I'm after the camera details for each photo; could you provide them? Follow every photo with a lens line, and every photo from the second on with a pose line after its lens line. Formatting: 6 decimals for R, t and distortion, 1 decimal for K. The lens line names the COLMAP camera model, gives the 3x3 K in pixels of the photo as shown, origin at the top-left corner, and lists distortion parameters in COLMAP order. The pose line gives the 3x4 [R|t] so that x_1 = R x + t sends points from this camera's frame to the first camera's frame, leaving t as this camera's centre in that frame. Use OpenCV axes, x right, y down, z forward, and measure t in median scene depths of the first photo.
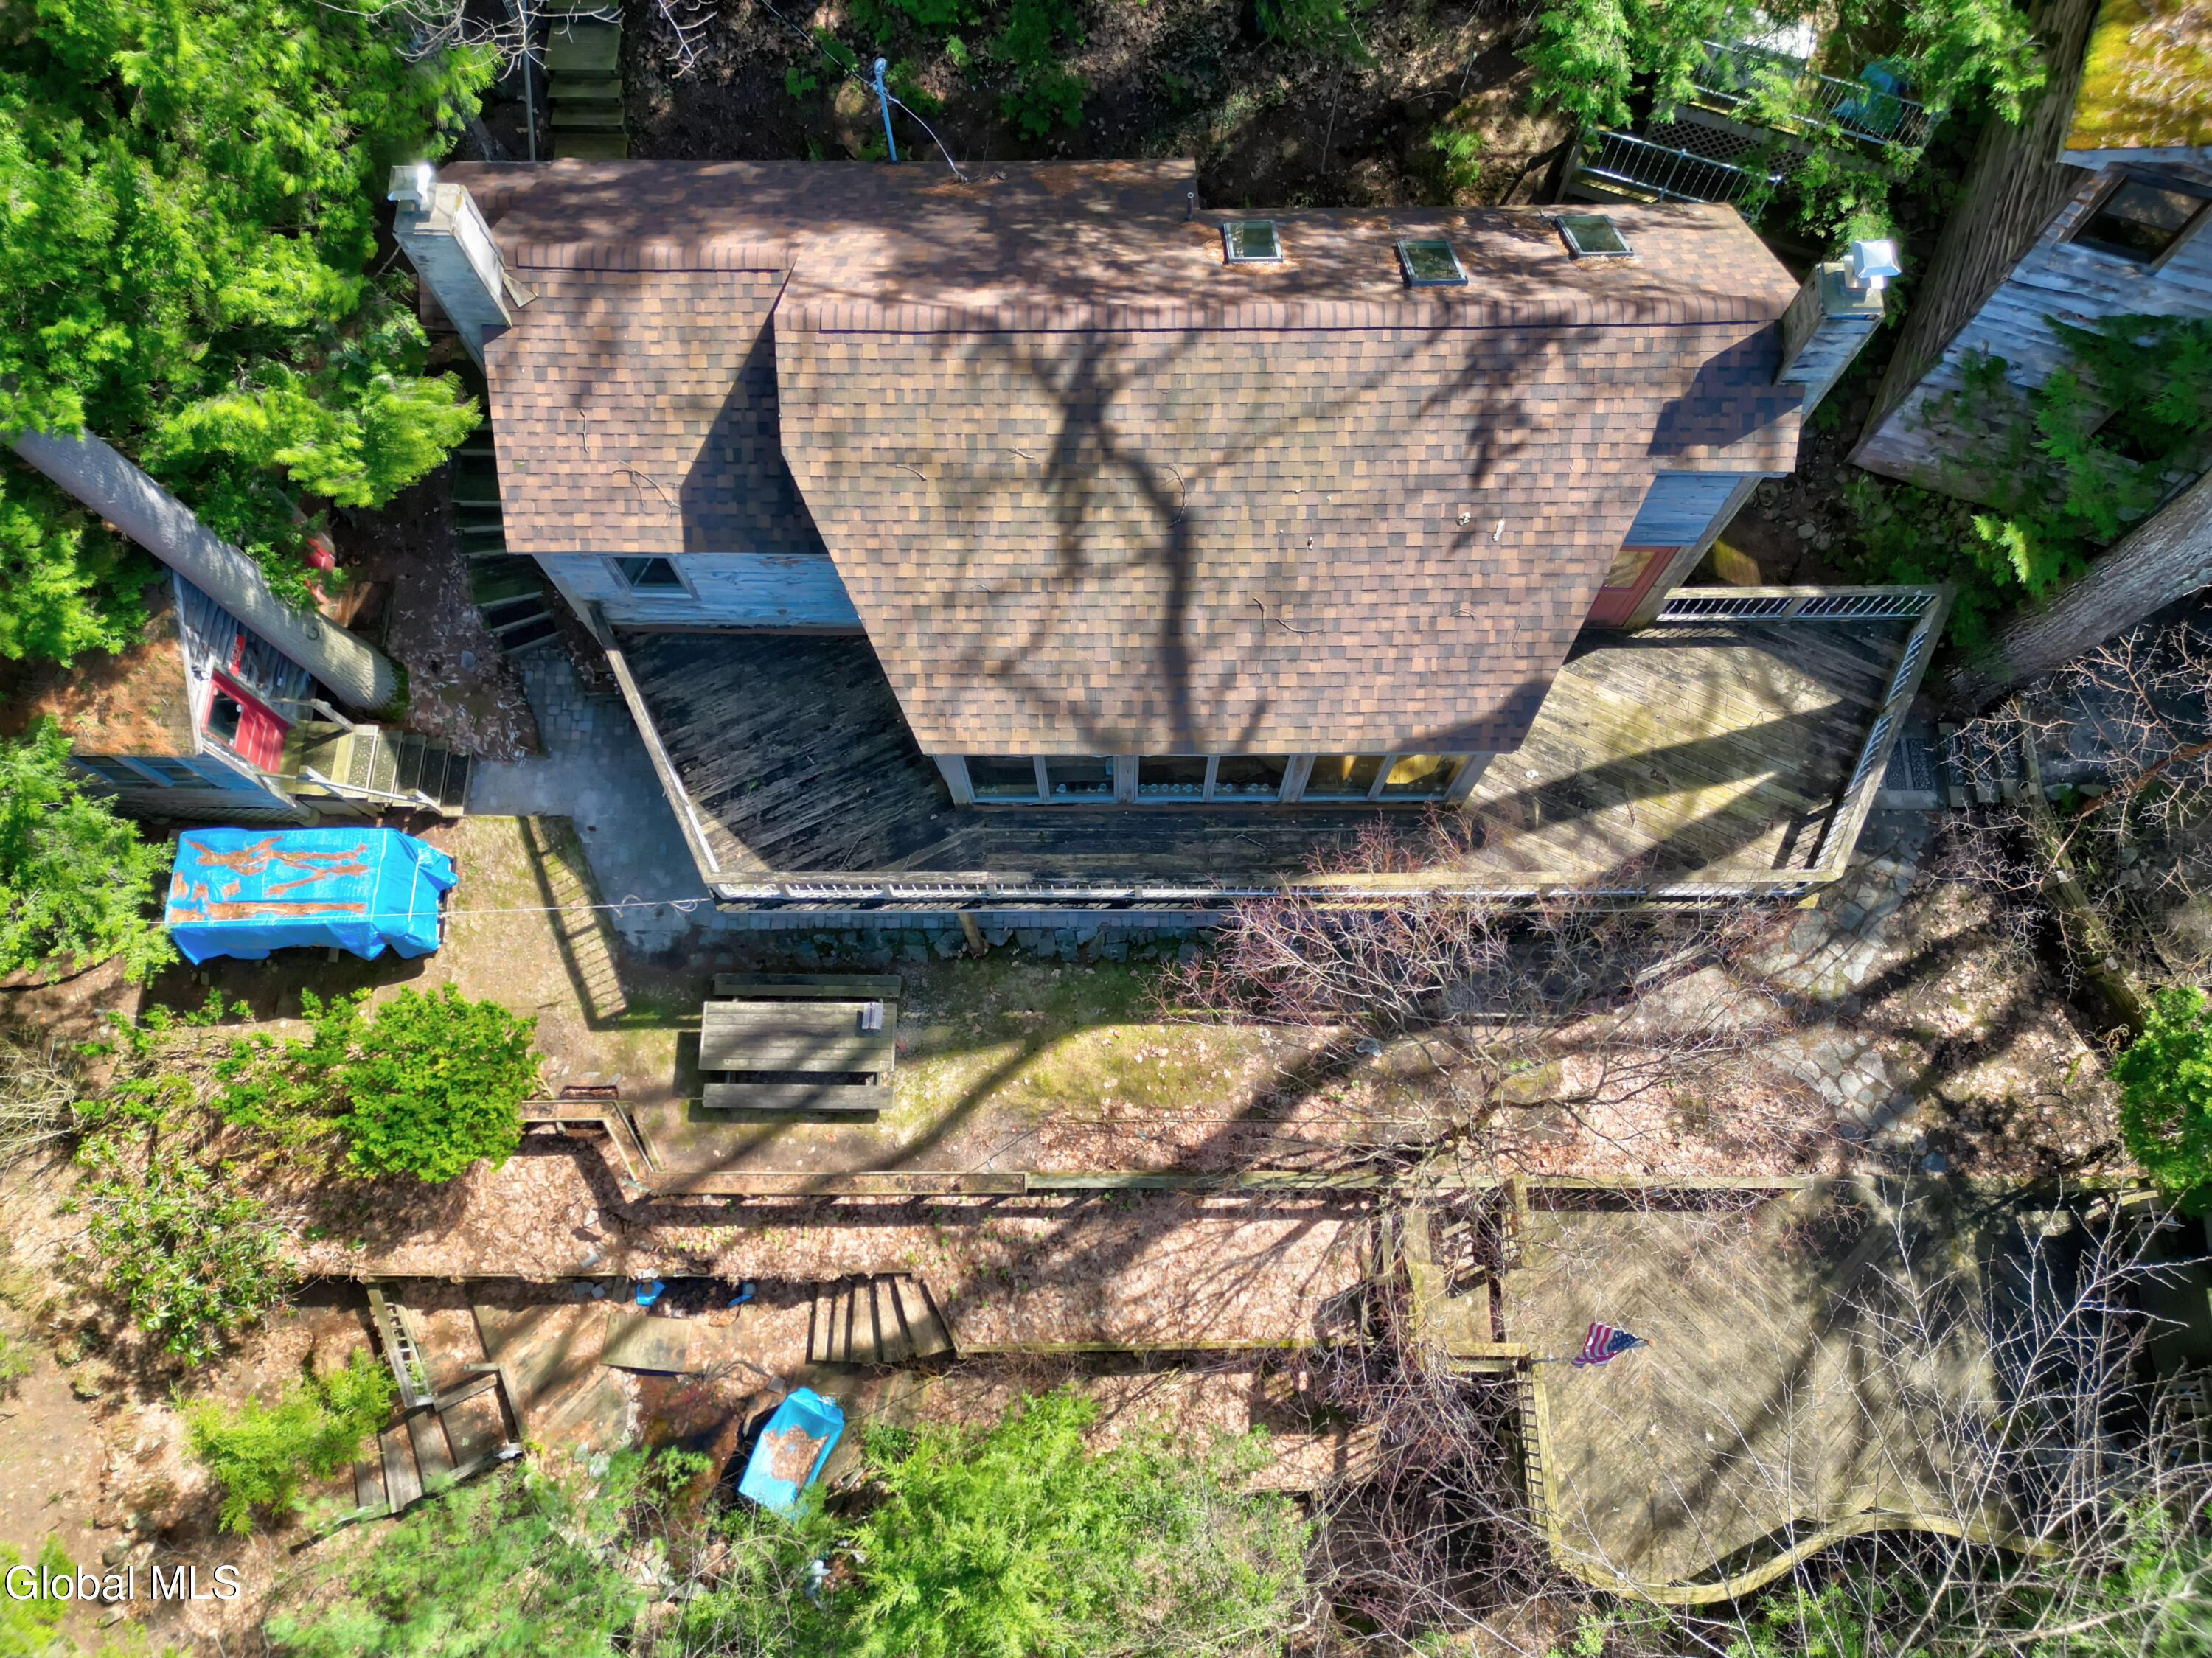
lens RADIAL K [[1536.5, 0, 1098.1], [0, 1536.5, 837.1], [0, 0, 1]] dist [0.088224, -0.089000]
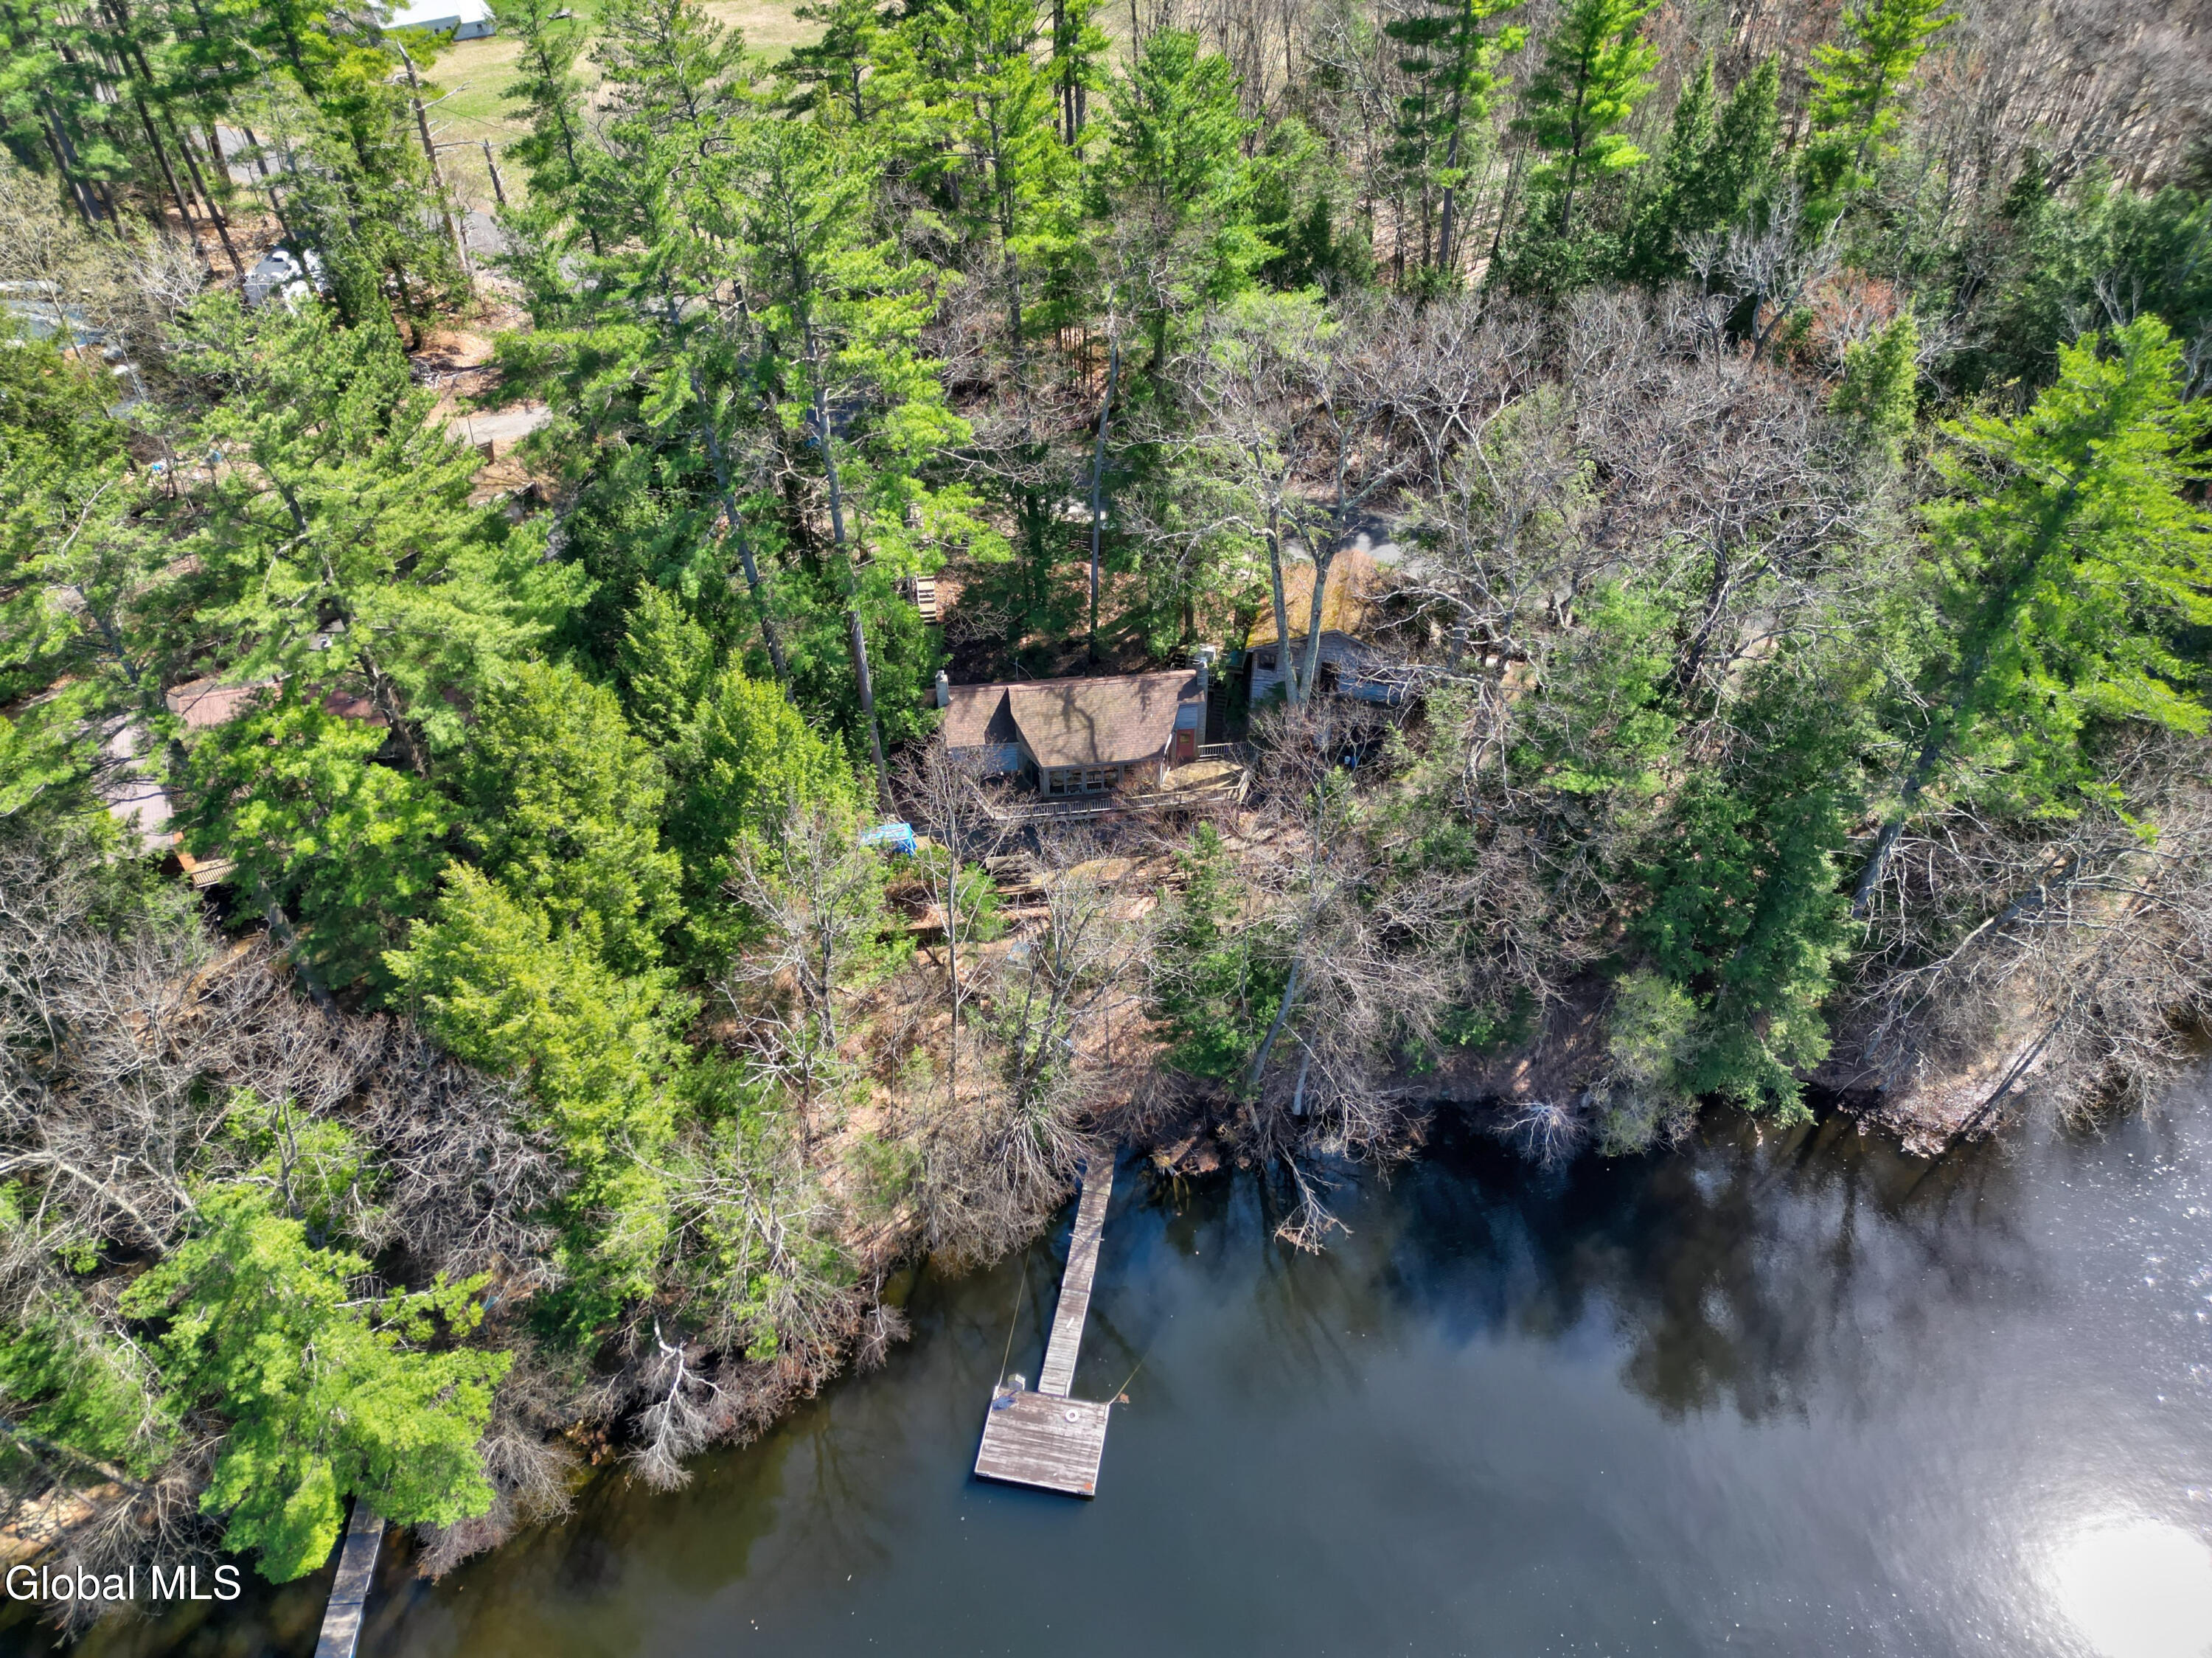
lens RADIAL K [[1536.5, 0, 1098.1], [0, 1536.5, 837.1], [0, 0, 1]] dist [0.088224, -0.089000]
pose [[0.991884, -0.073816, 0.103529, -0.367745], [0.115395, 0.864524, -0.489165, 2.032929], [-0.053395, 0.497141, 0.866025, -2.479857]]
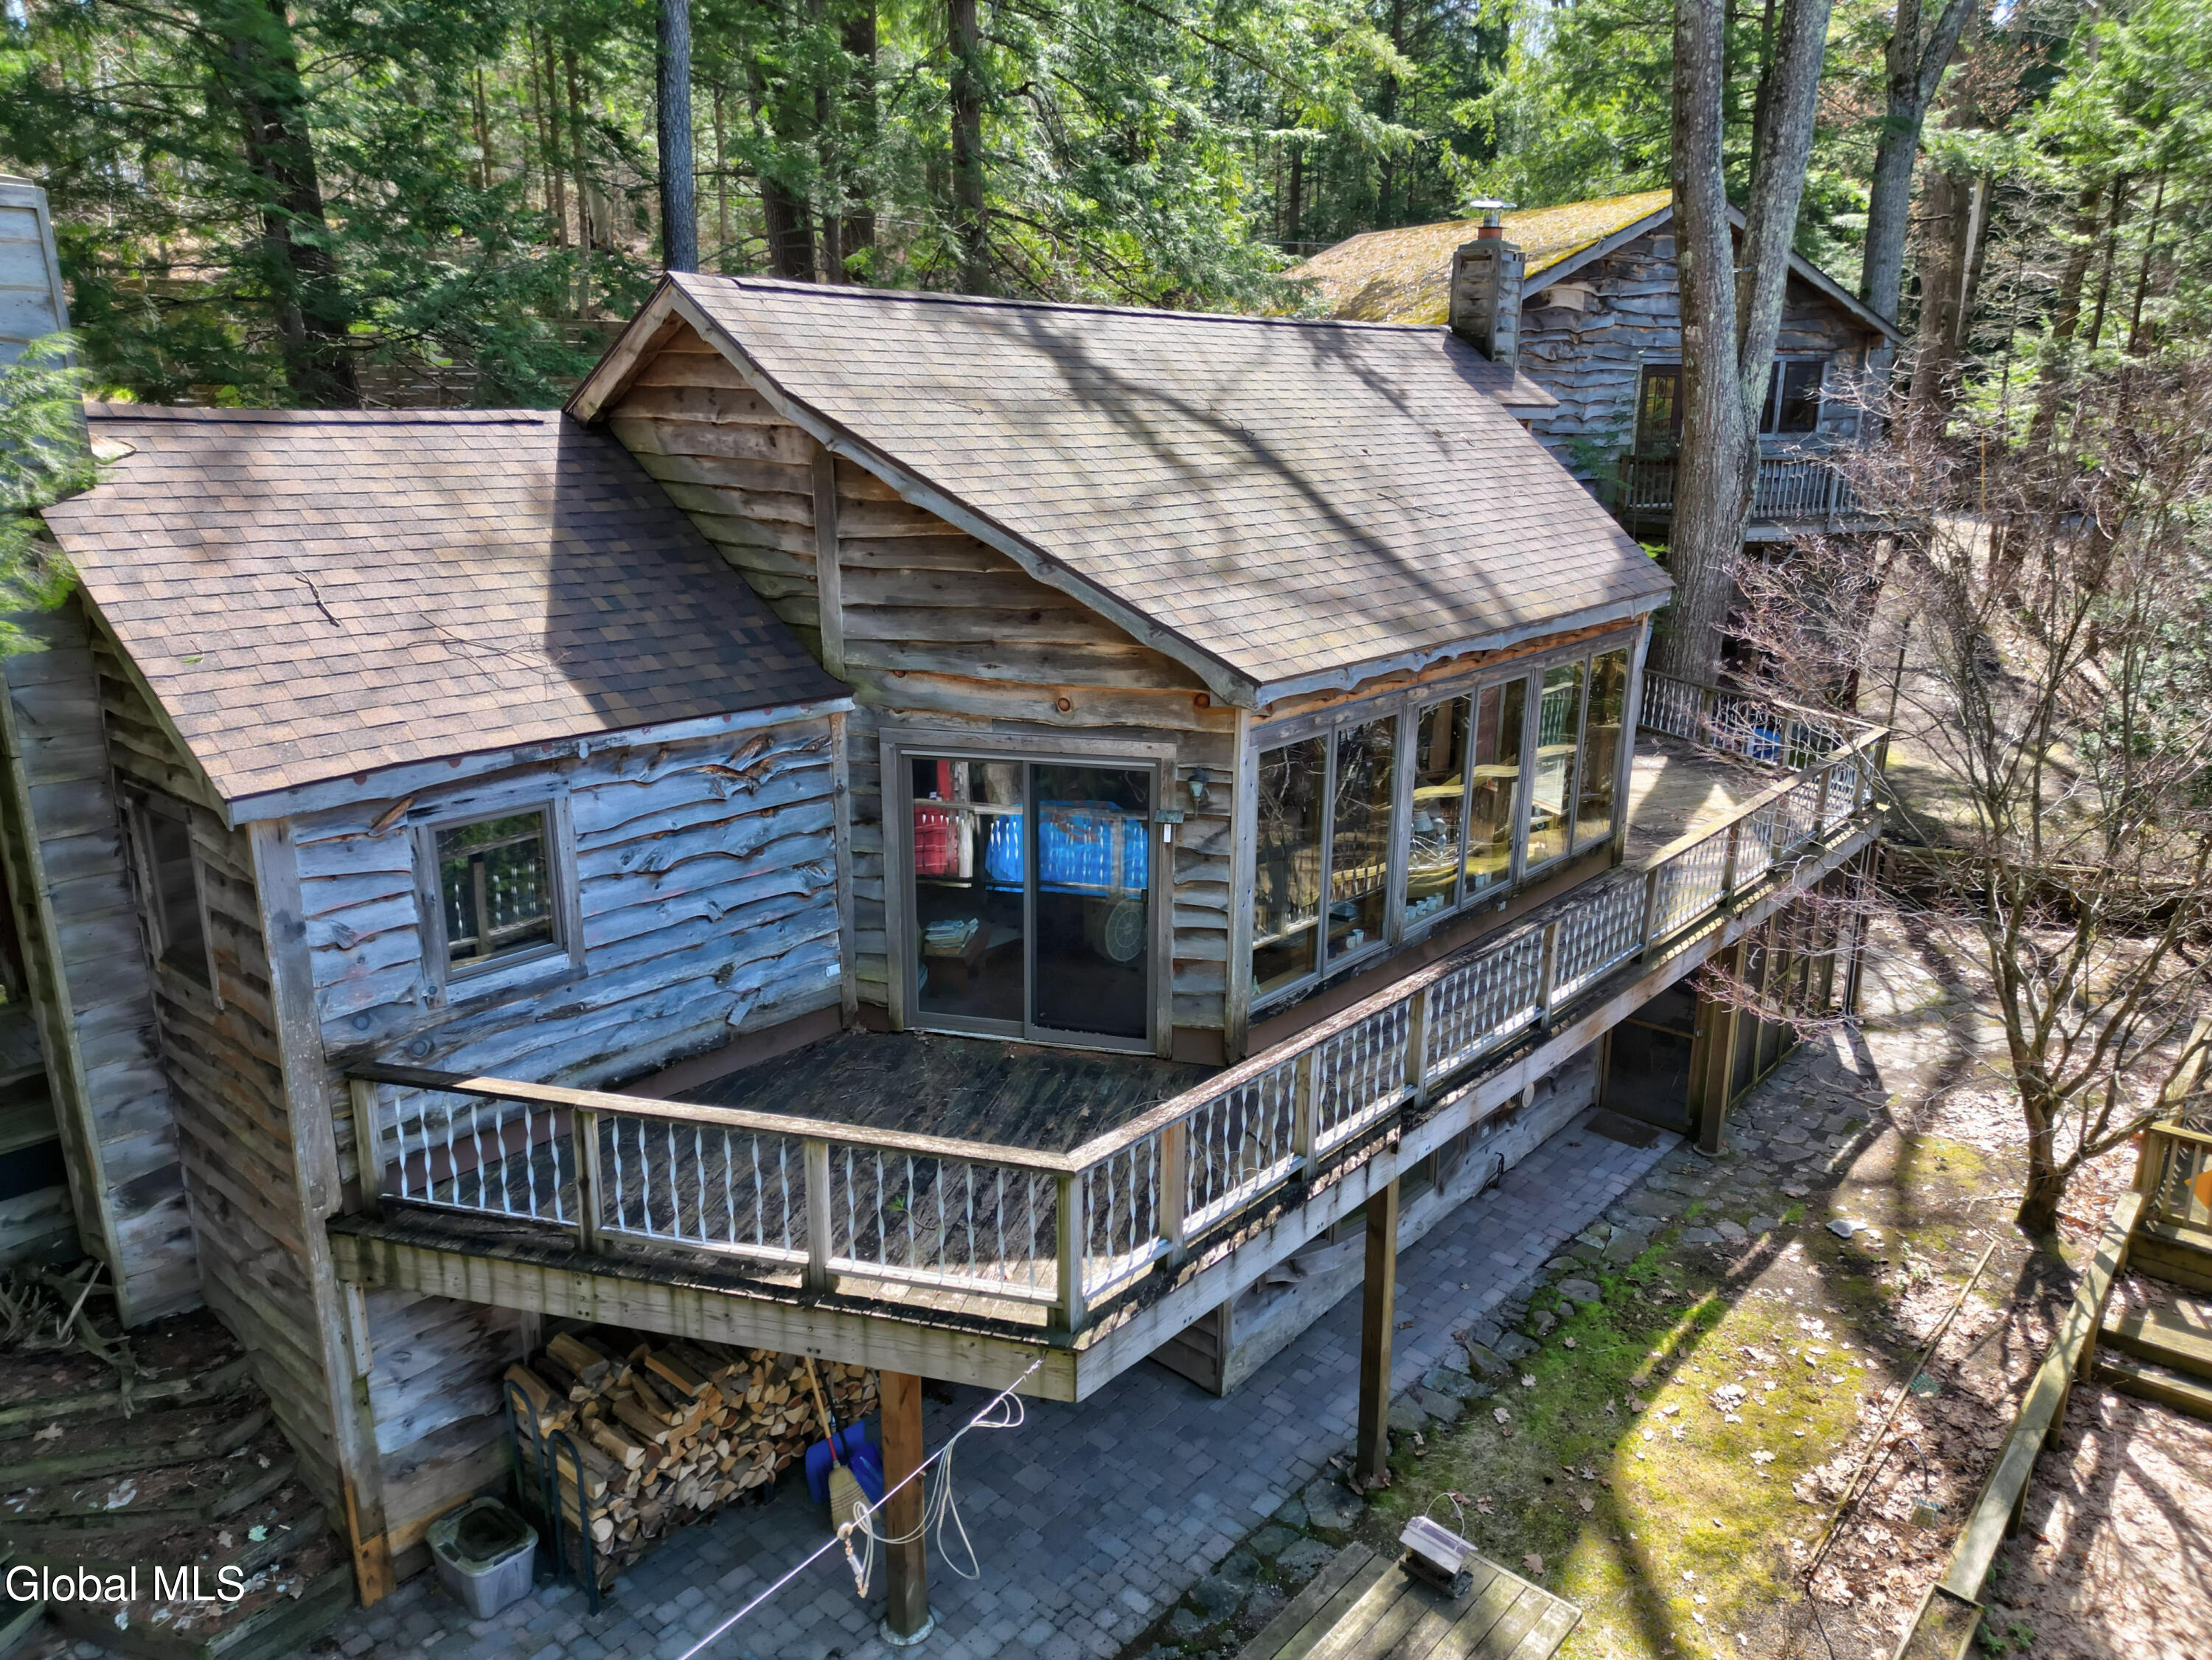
lens RADIAL K [[1536.8, 0, 1098.1], [0, 1536.8, 838.1], [0, 0, 1]] dist [0.088224, -0.089000]
pose [[0.652492, -0.179924, 0.736126, -0.457314], [0.718787, 0.454599, -0.526009, 0.182693], [-0.240001, 0.872335, 0.425949, 0.675463]]
